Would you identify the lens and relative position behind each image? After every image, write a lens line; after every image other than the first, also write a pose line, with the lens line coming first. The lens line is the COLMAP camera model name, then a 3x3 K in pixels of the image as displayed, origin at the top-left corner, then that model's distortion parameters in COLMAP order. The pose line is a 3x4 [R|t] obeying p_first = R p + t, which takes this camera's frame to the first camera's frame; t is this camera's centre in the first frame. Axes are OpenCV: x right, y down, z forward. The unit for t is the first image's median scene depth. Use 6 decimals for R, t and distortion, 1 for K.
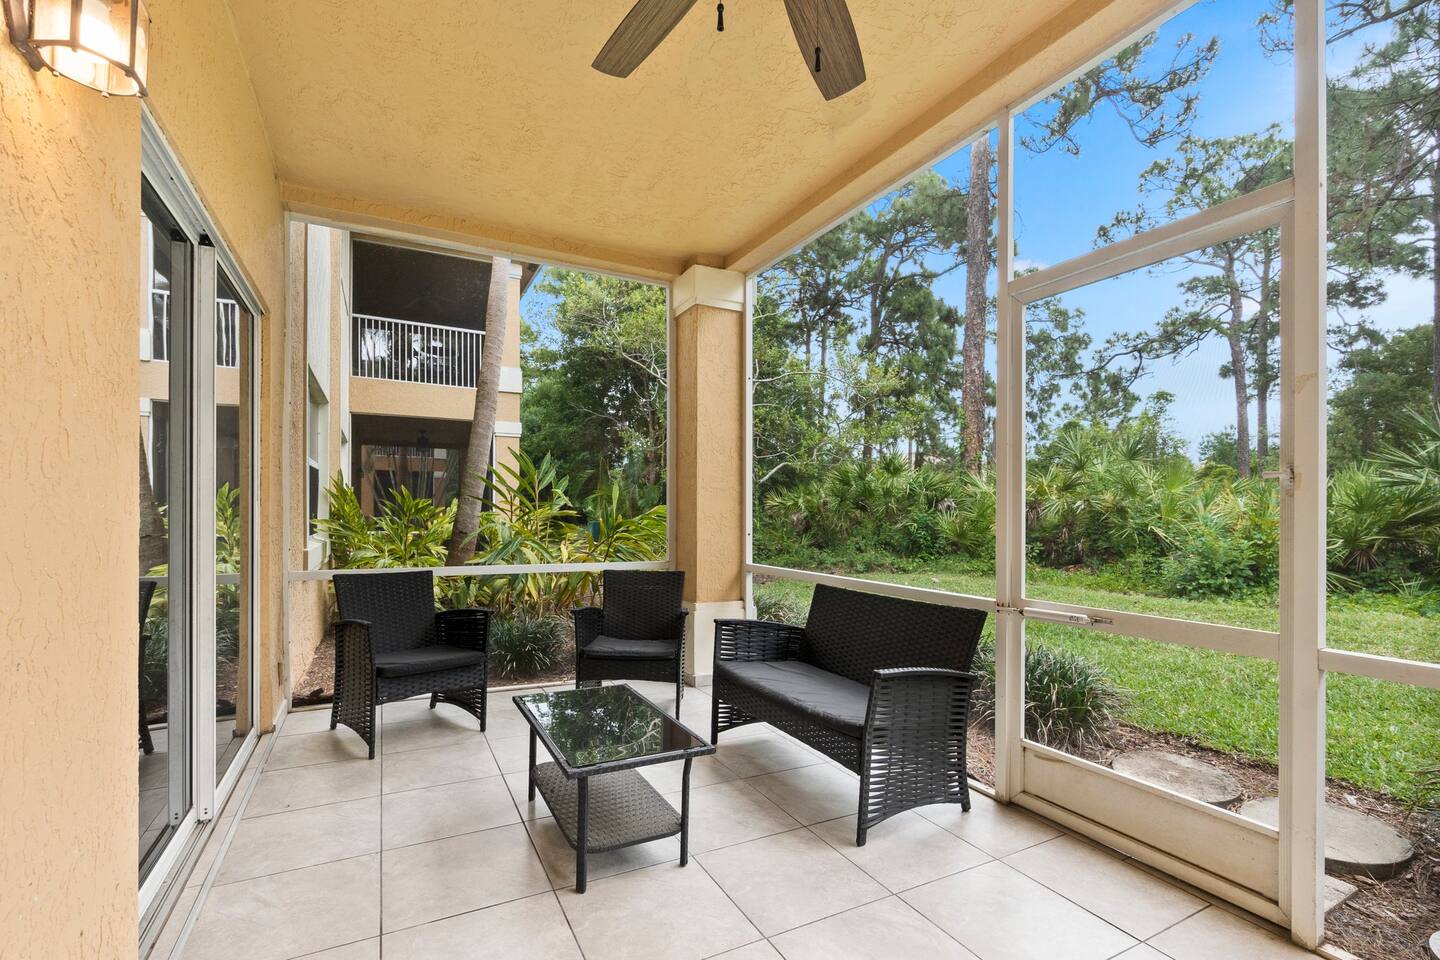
lens RADIAL K [[623.5, 0, 672.9], [0, 623.5, 512.8], [0, 0, 1]] dist [-0.007534, 0.001334]
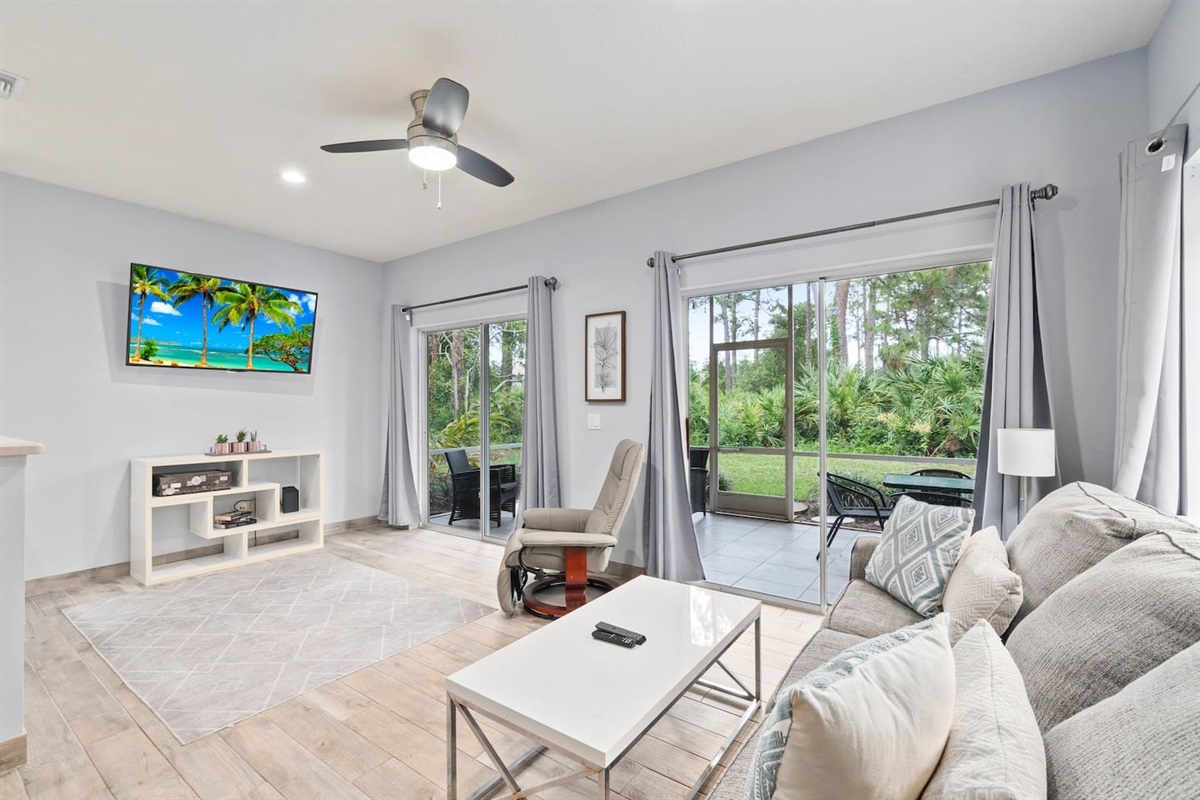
lens RADIAL K [[519.6, 0, 598.6], [0, 519.6, 402.6], [0, 0, 1]] dist [-0.007534, 0.001334]
pose [[0.873932, -0.005903, 0.486012, -0.287600], [0.011405, 0.999900, -0.008364, -0.012853], [-0.485914, 0.012853, 0.873912, -0.230398]]
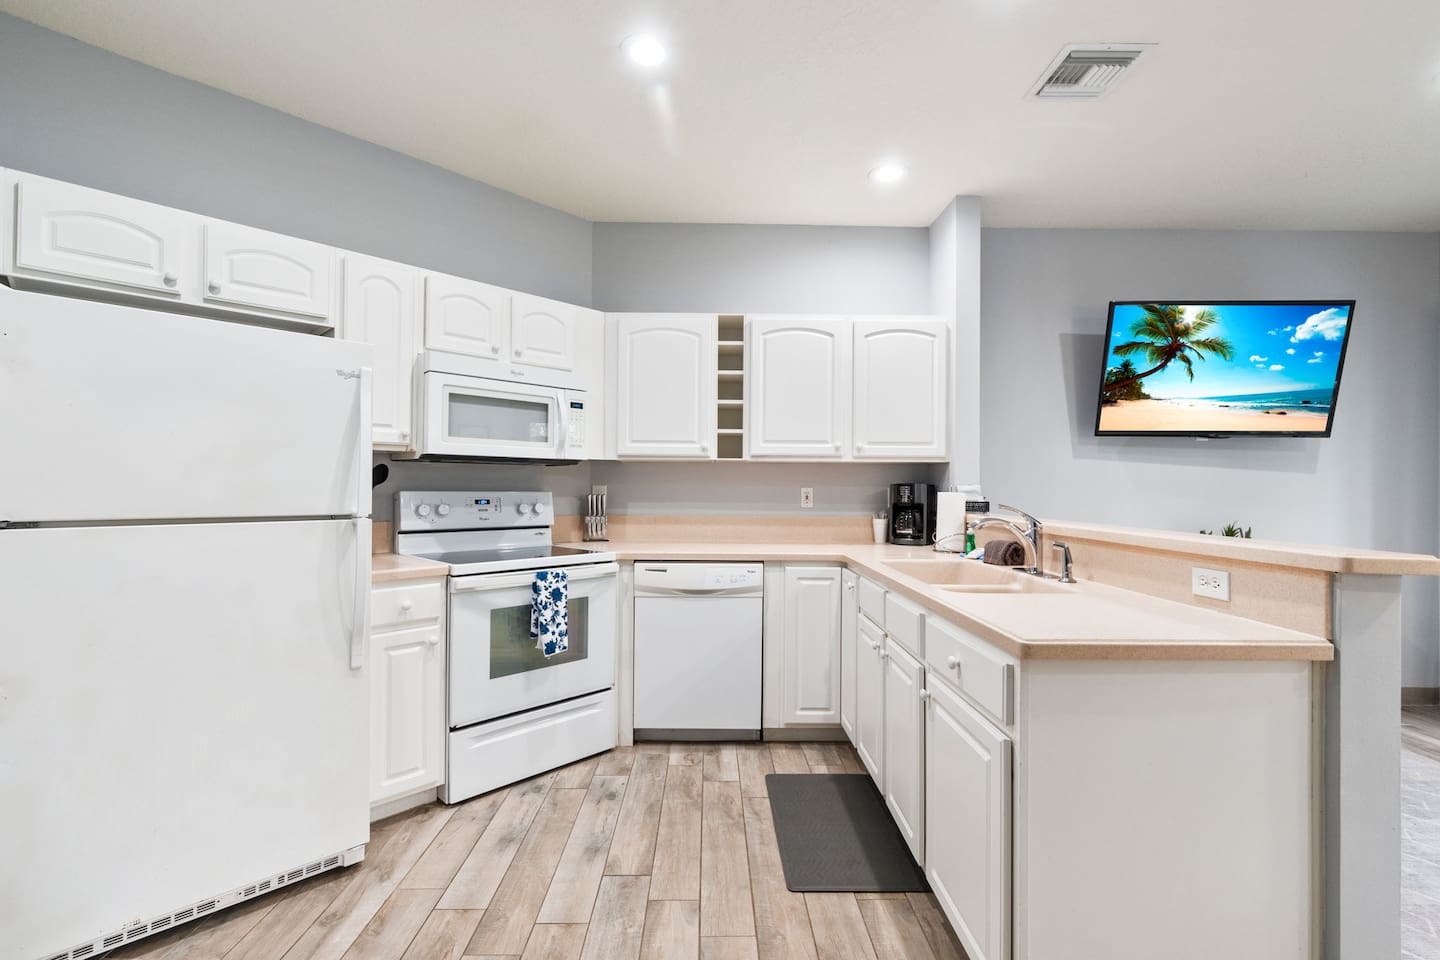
lens RADIAL K [[623.5, 0, 717.4], [0, 623.5, 480.6], [0, 0, 1]] dist [-0.007534, 0.001334]
pose [[0.912247, -0.009029, -0.409541, -0.431592], [-0.000938, 0.999708, -0.024130, -0.013143], [0.409640, 0.022397, 0.911972, -0.154263]]
